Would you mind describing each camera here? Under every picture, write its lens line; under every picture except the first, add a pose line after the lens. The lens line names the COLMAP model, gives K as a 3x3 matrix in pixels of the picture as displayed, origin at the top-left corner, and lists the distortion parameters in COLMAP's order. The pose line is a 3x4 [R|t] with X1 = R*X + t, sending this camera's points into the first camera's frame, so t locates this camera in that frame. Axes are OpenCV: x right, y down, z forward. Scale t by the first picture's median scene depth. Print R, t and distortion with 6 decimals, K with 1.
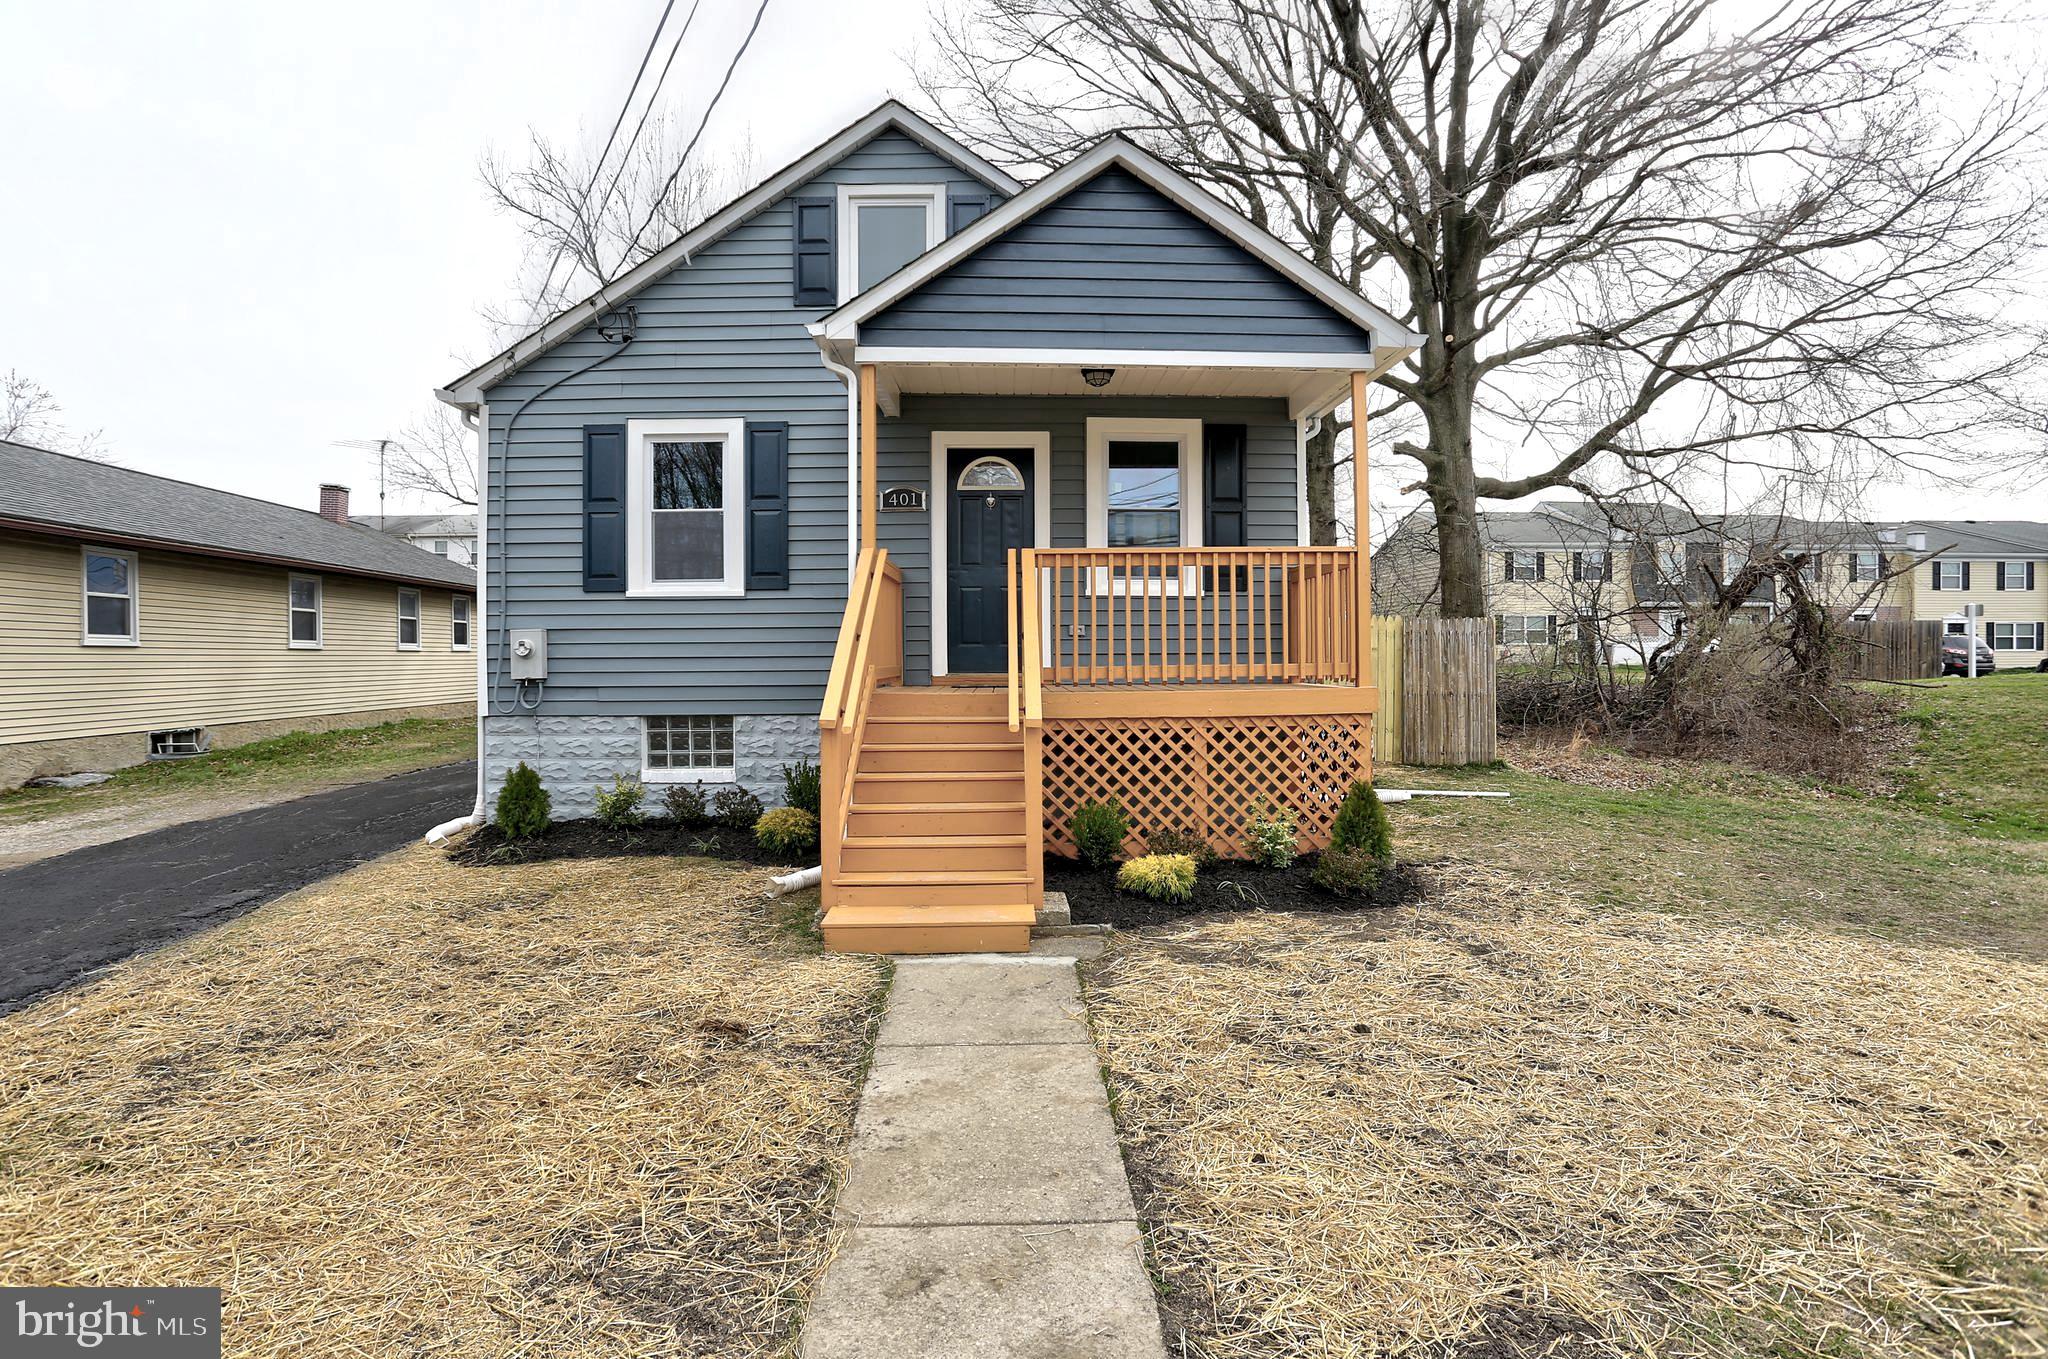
lens RADIAL K [[1016.7, 0, 1014.1], [0, 1016.7, 675.9], [0, 0, 1]] dist [-0.068869, 0.023342]
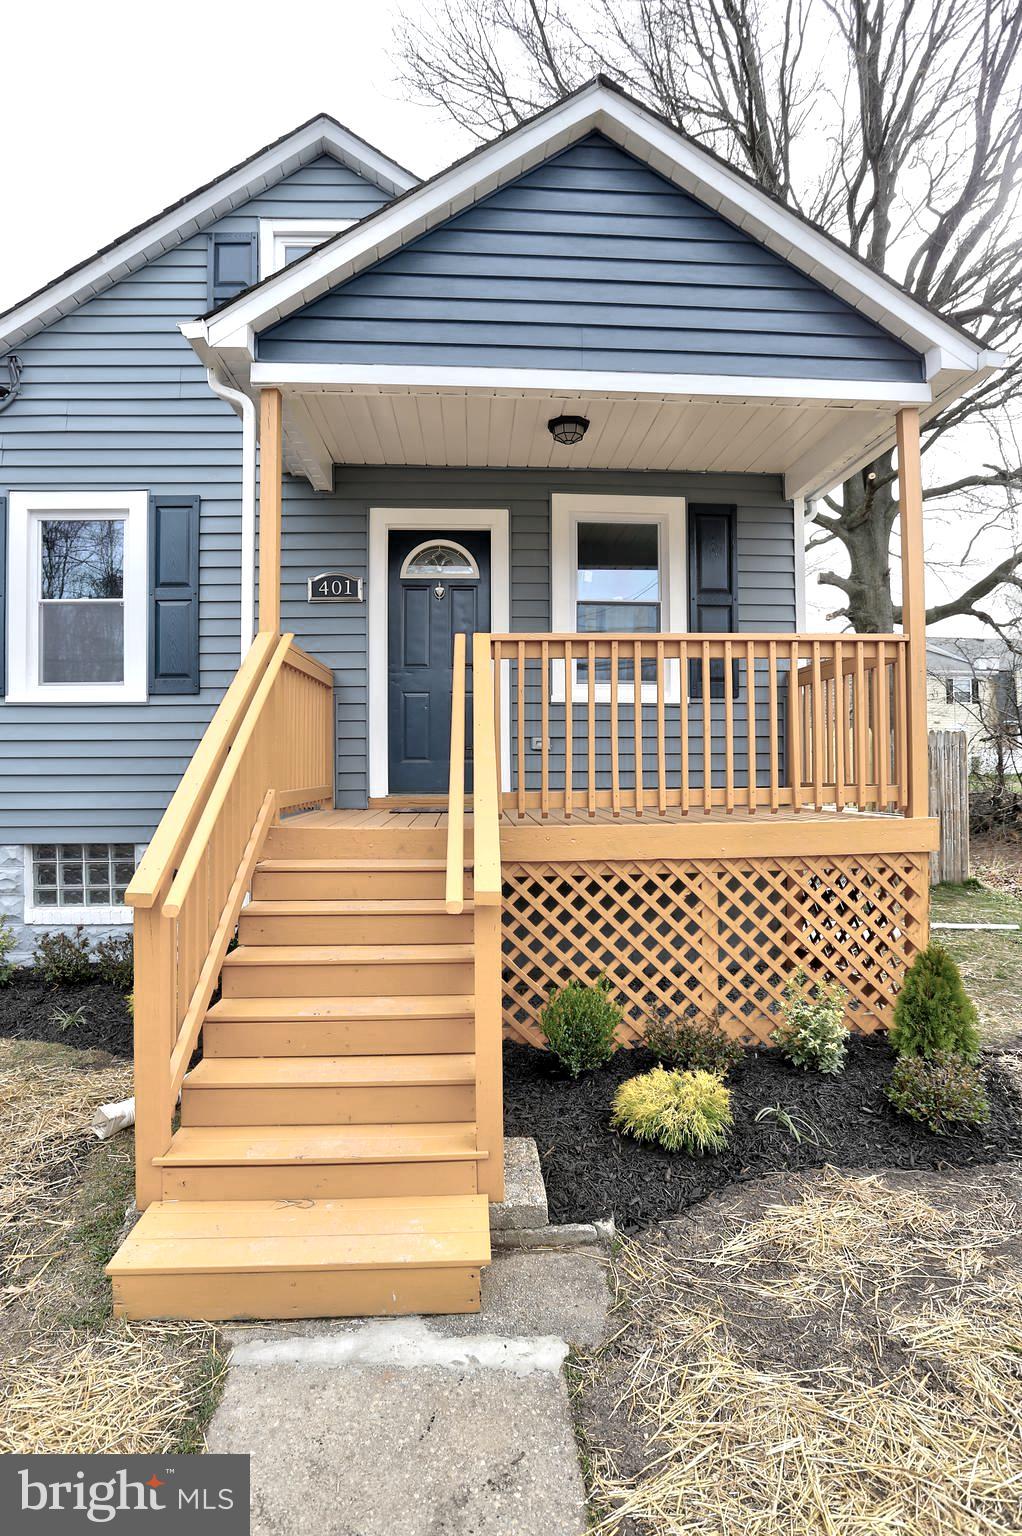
lens RADIAL K [[782.3, 0, 479.7], [0, 782.3, 774.3], [0, 0, 1]] dist [-0.049092, 0.000038]
pose [[0.999989, 0.000993, 0.004535, 0.008217], [-0.000967, 0.999983, -0.005831, -0.015636], [-0.004540, 0.005826, 0.999973, 0.356444]]
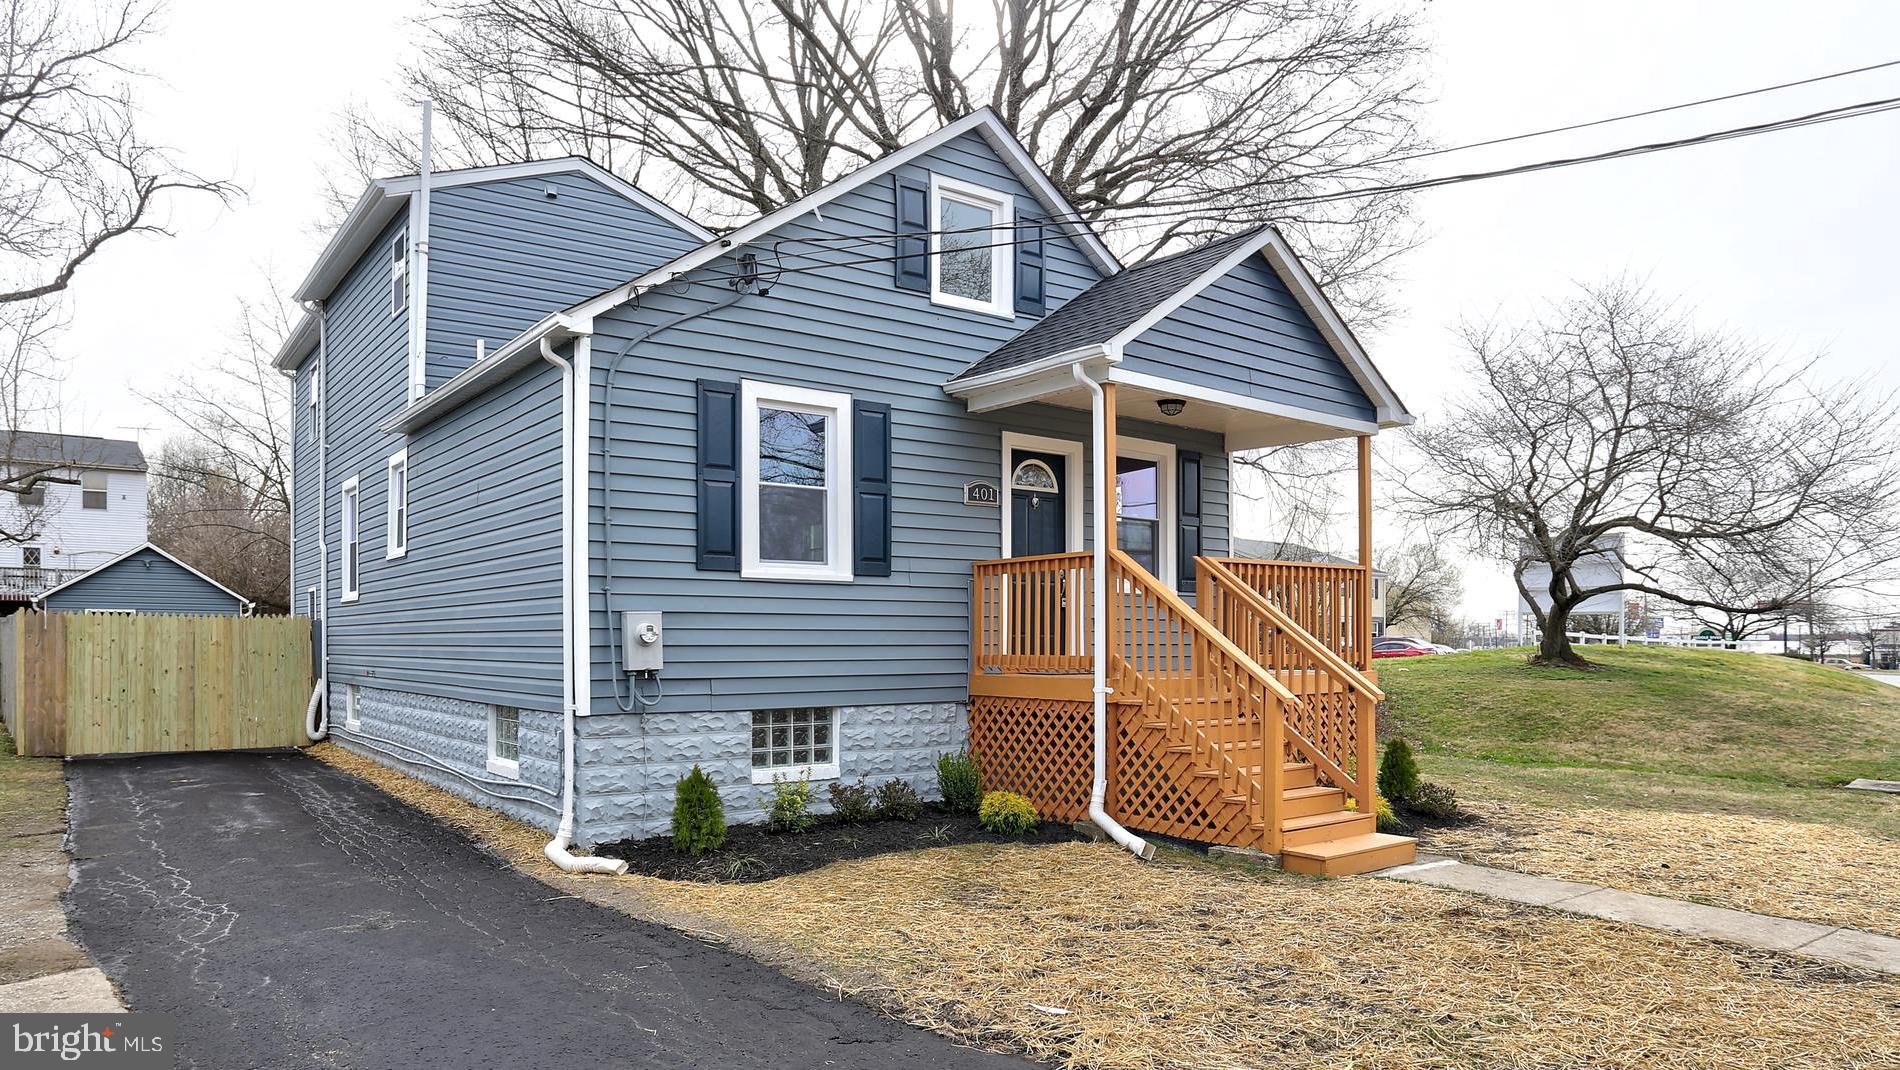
lens RADIAL K [[1205.7, 0, 949.1], [0, 1205.7, 643.0], [0, 0, 1]] dist [-0.021072, -0.000164]
pose [[0.812132, 0.005452, 0.583448, -0.859193], [0.004894, 0.999858, -0.016155, -0.001958], [-0.583453, 0.015976, 0.811990, 0.022853]]
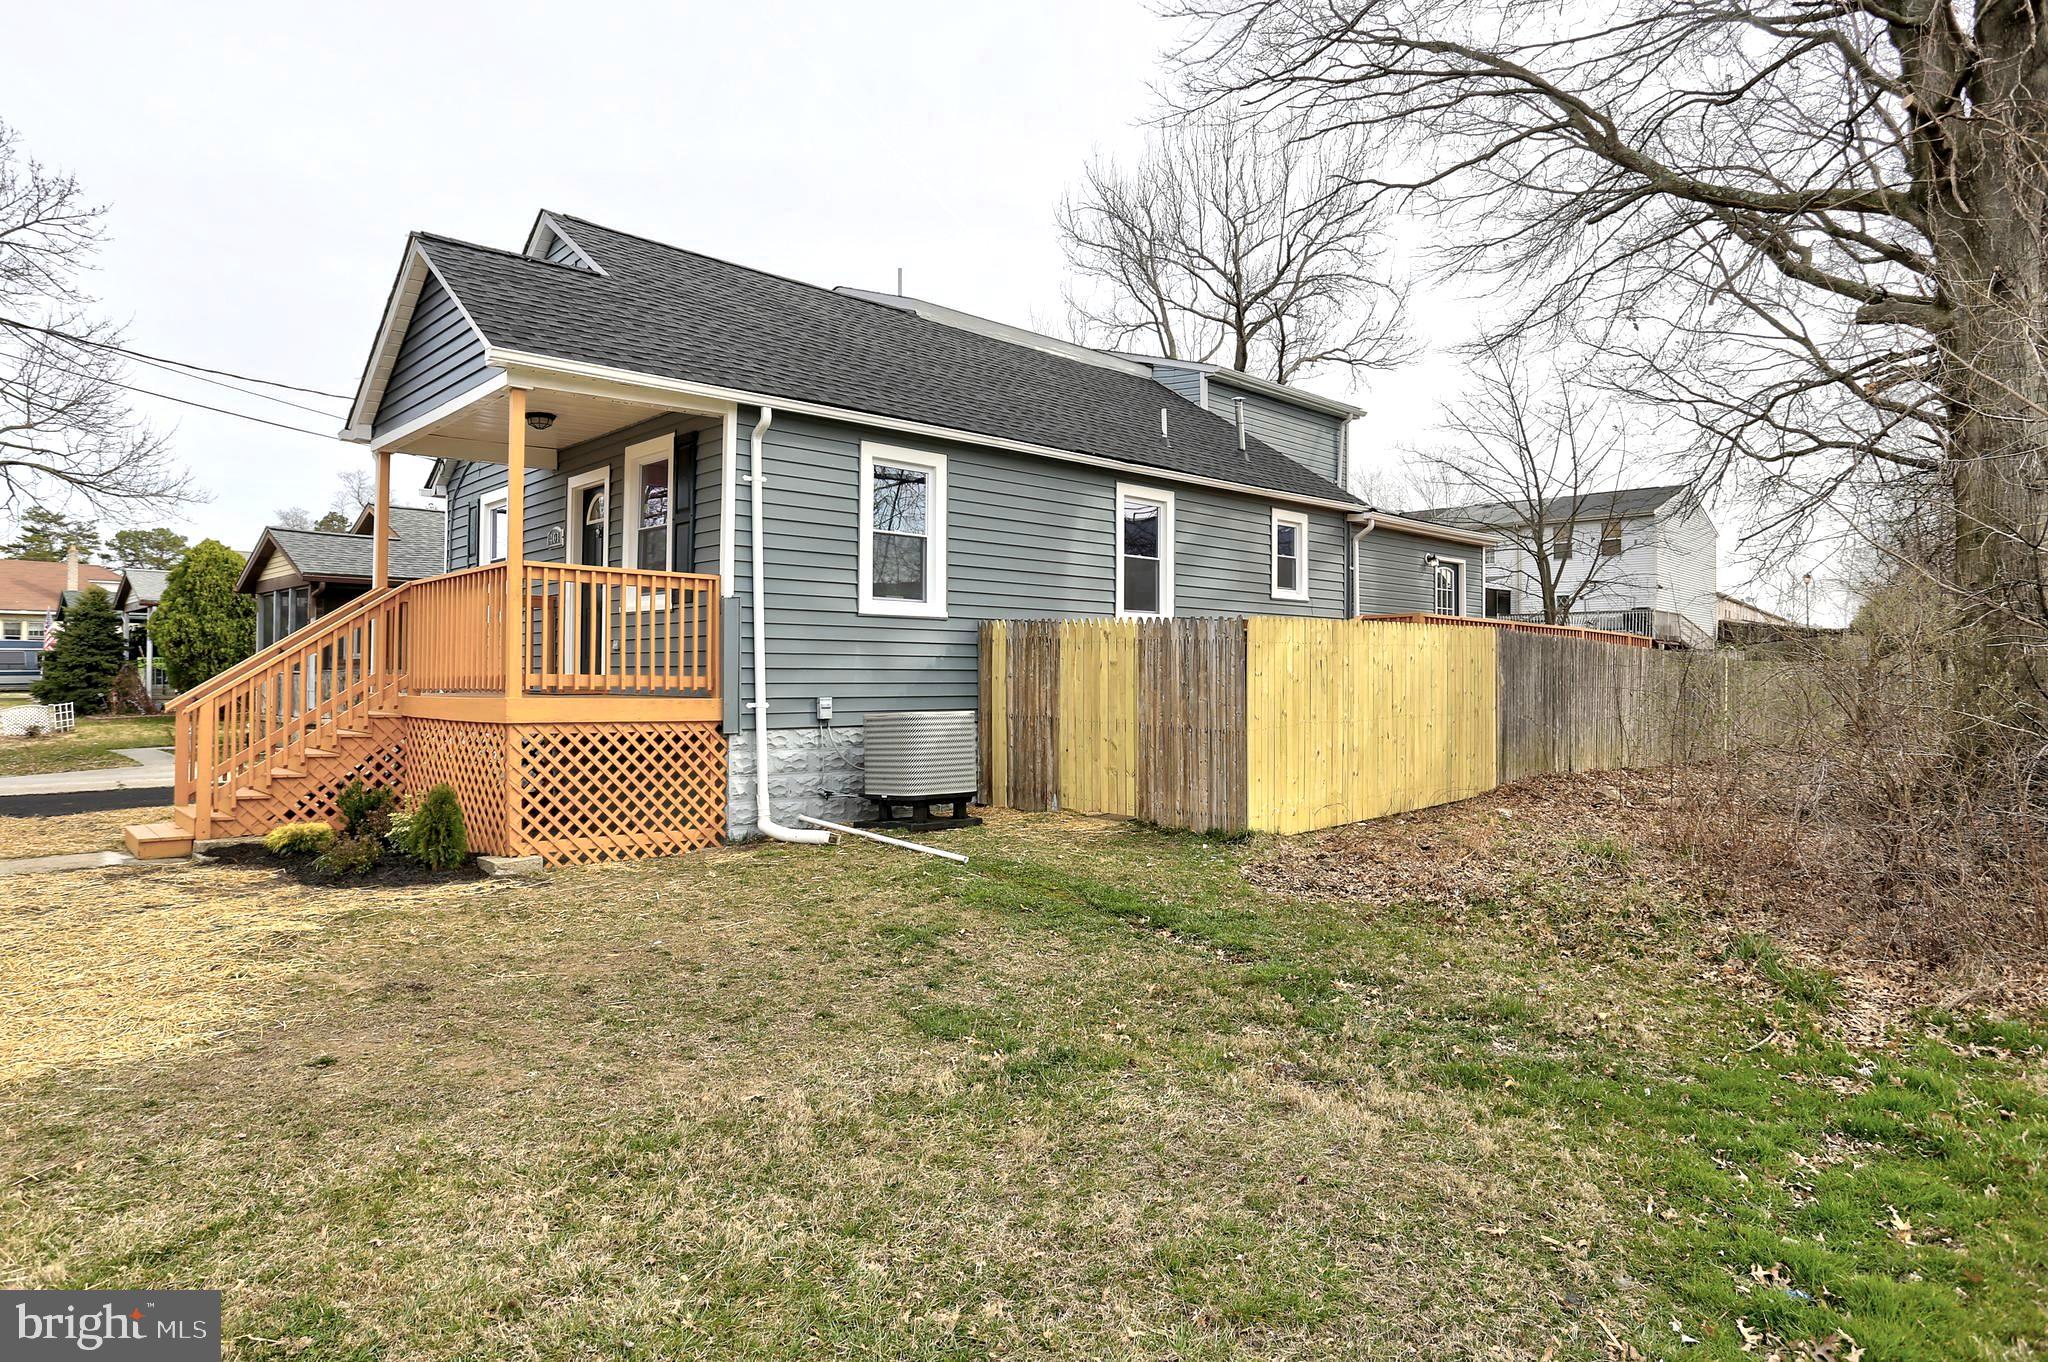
lens RADIAL K [[1174.5, 0, 1024.0], [0, 1174.5, 681.0], [0, 0, 1]] dist [-0.041033, 0.001763]
pose [[0.658675, 0.010981, -0.752347, 1.319595], [-0.023712, 0.999700, -0.006168, -0.009056], [0.752053, 0.021902, 0.658738, 0.516455]]
